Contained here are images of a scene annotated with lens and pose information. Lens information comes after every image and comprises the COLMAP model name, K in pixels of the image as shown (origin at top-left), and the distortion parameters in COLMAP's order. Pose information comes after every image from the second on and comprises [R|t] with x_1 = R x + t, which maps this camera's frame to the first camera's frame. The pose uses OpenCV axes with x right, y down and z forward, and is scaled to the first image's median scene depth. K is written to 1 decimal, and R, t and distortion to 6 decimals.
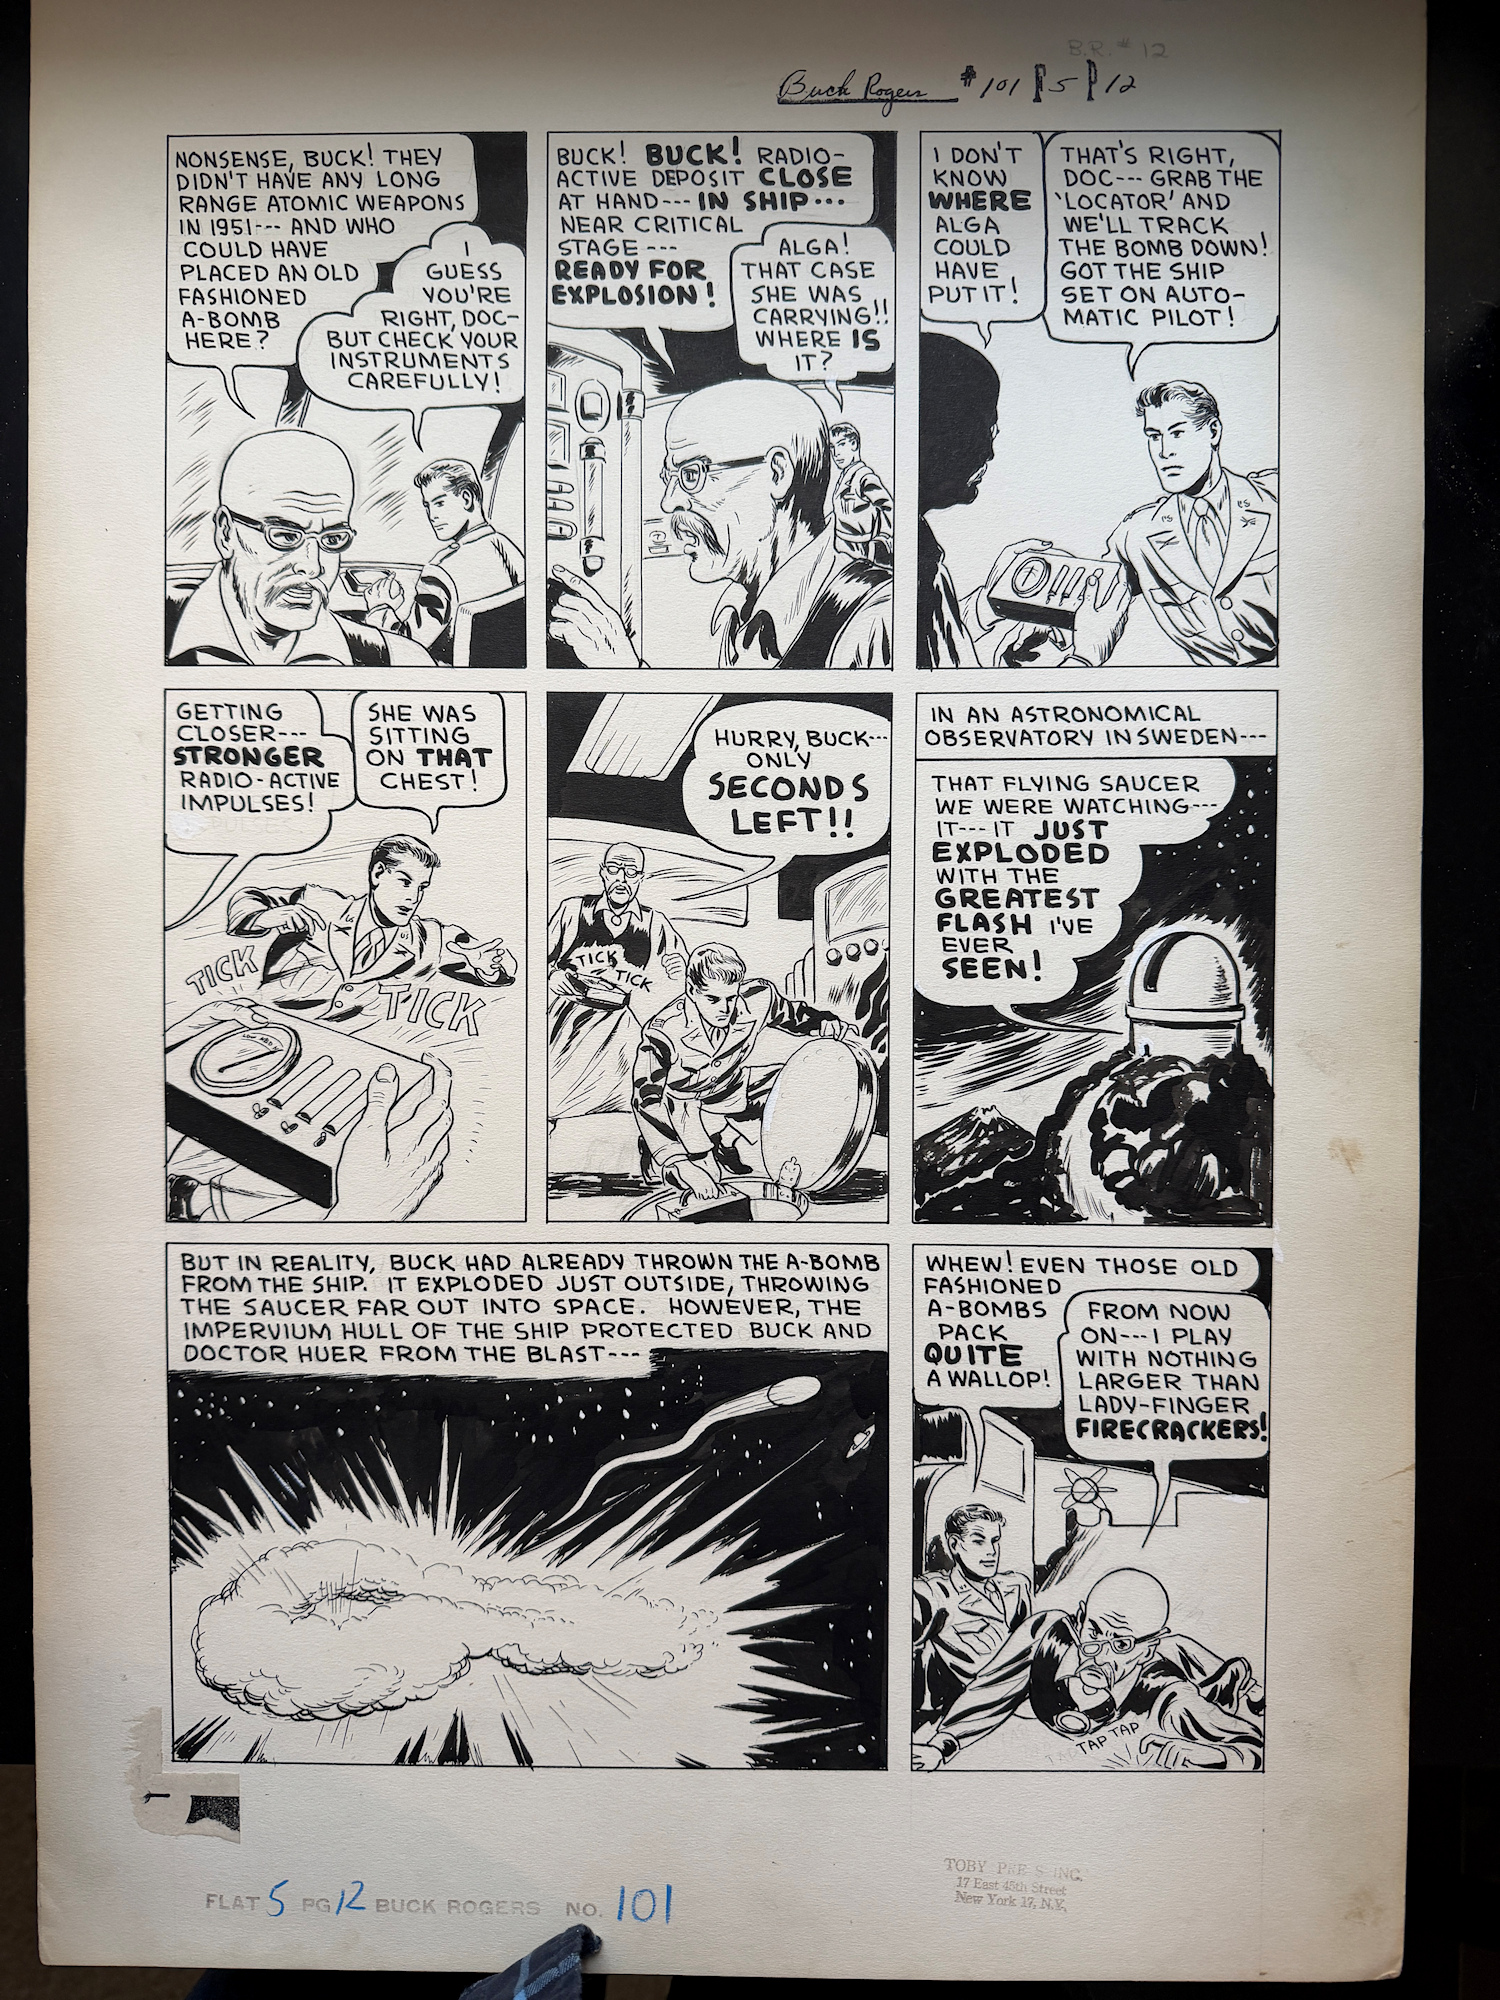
lens RADIAL K [[1404.3, 0, 750.0], [0, 1404.3, 1000.0], [0, 0, 1]] dist [0.113783, -0.254210]
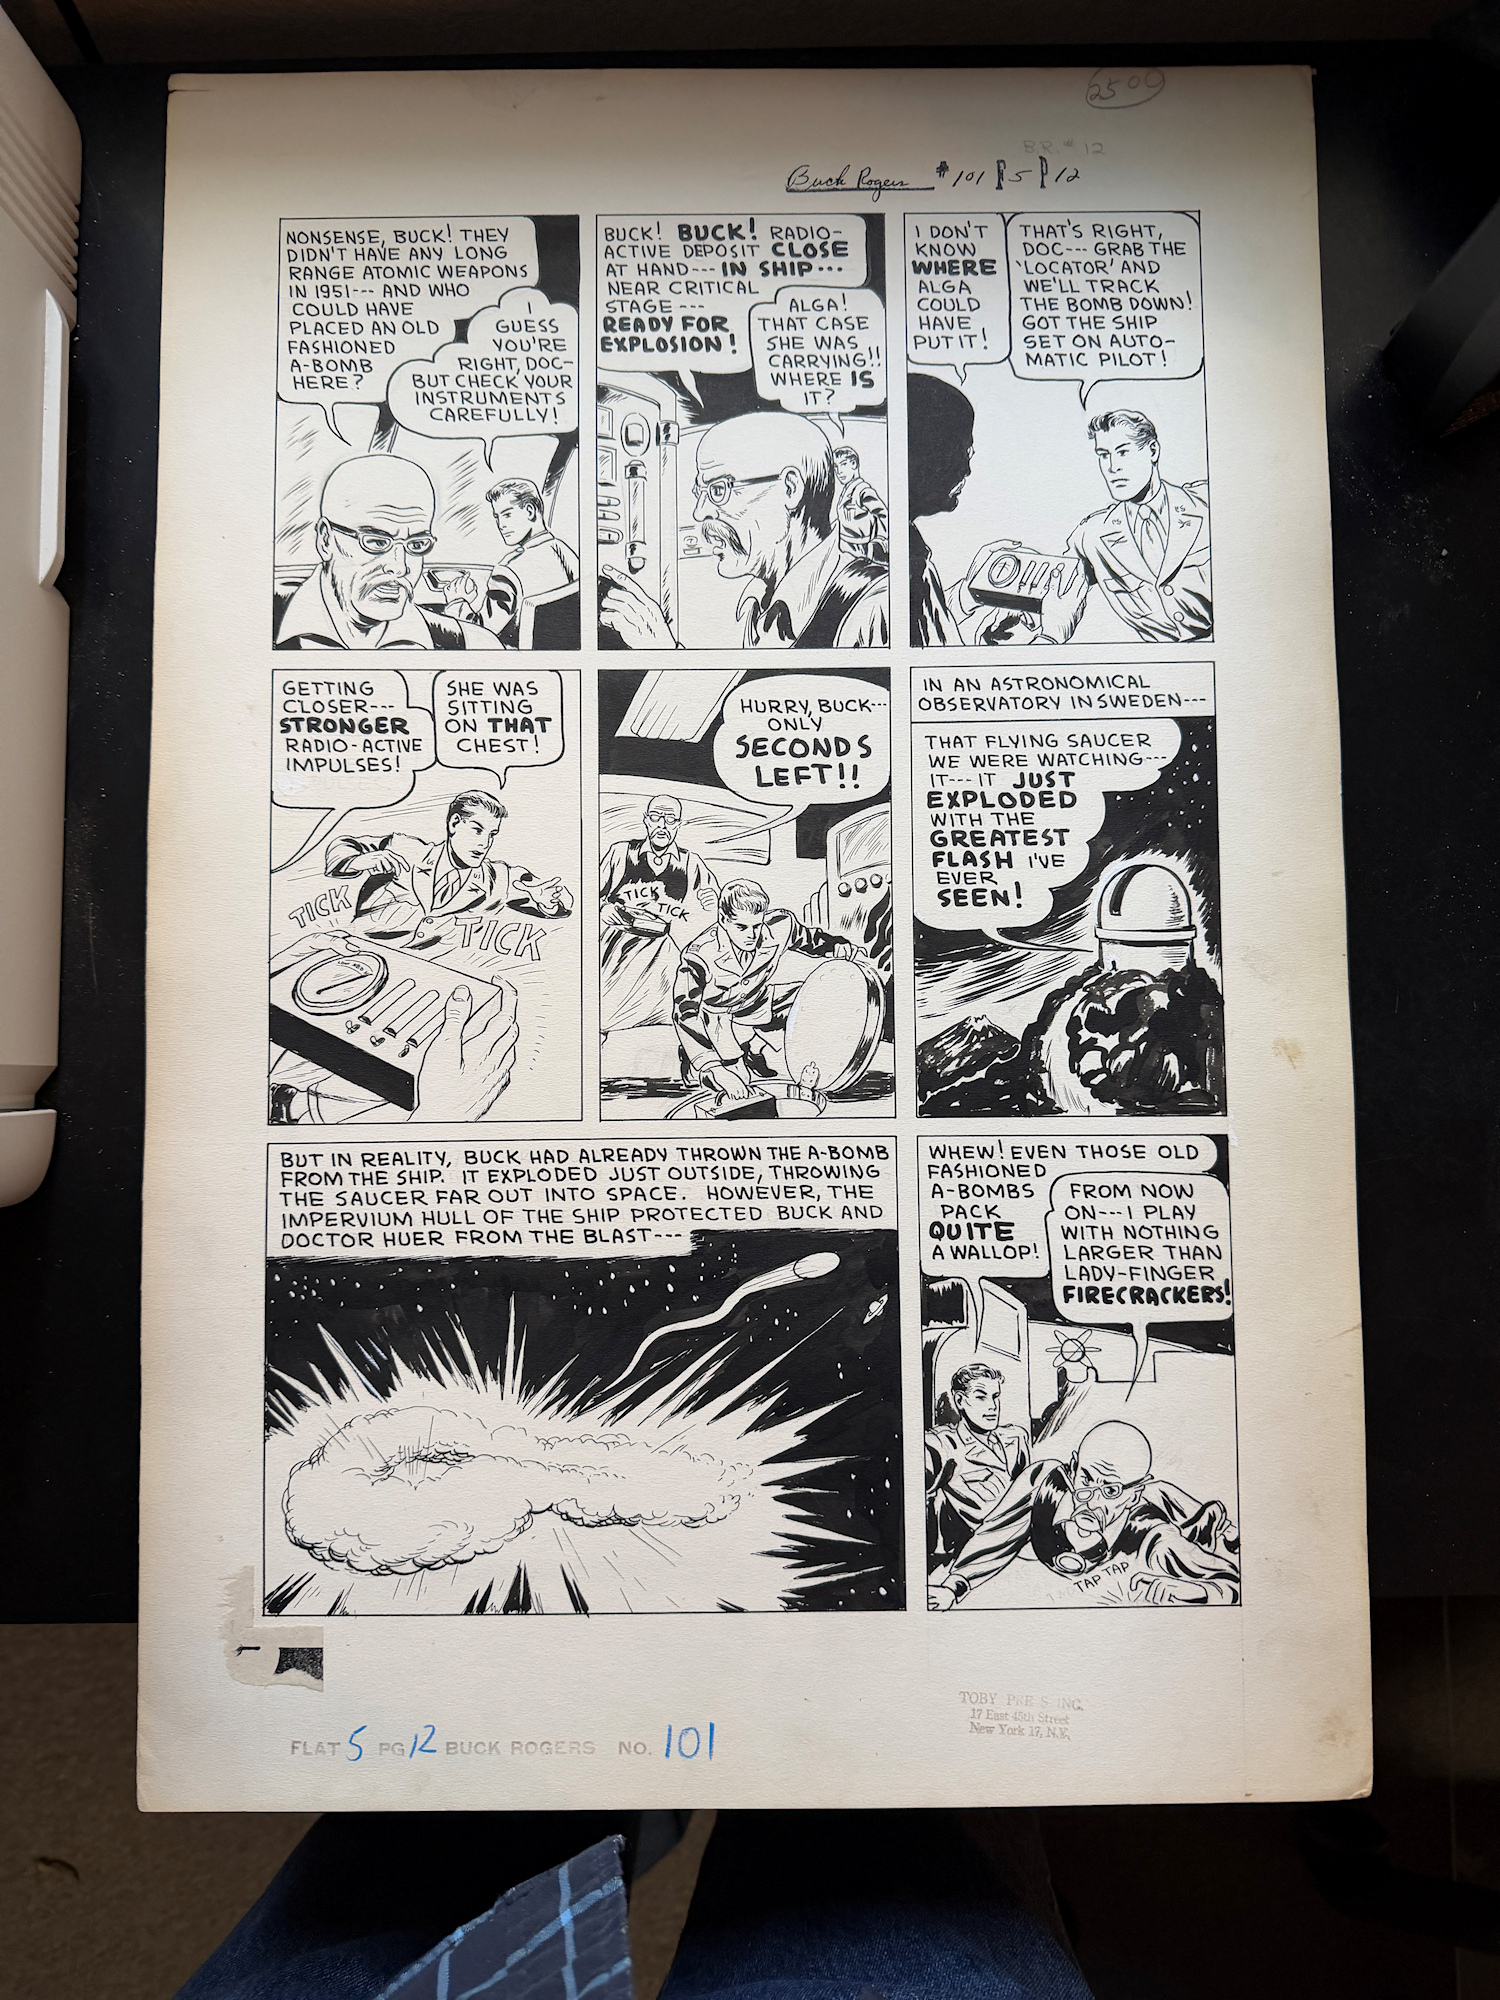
lens RADIAL K [[1404.3, 0, 750.0], [0, 1404.3, 1000.0], [0, 0, 1]] dist [0.113783, -0.254210]
pose [[0.999742, -0.012693, -0.018839, 0.001745], [0.013781, 0.998175, 0.058800, -0.008459], [0.018059, -0.059045, 0.998092, -0.164913]]
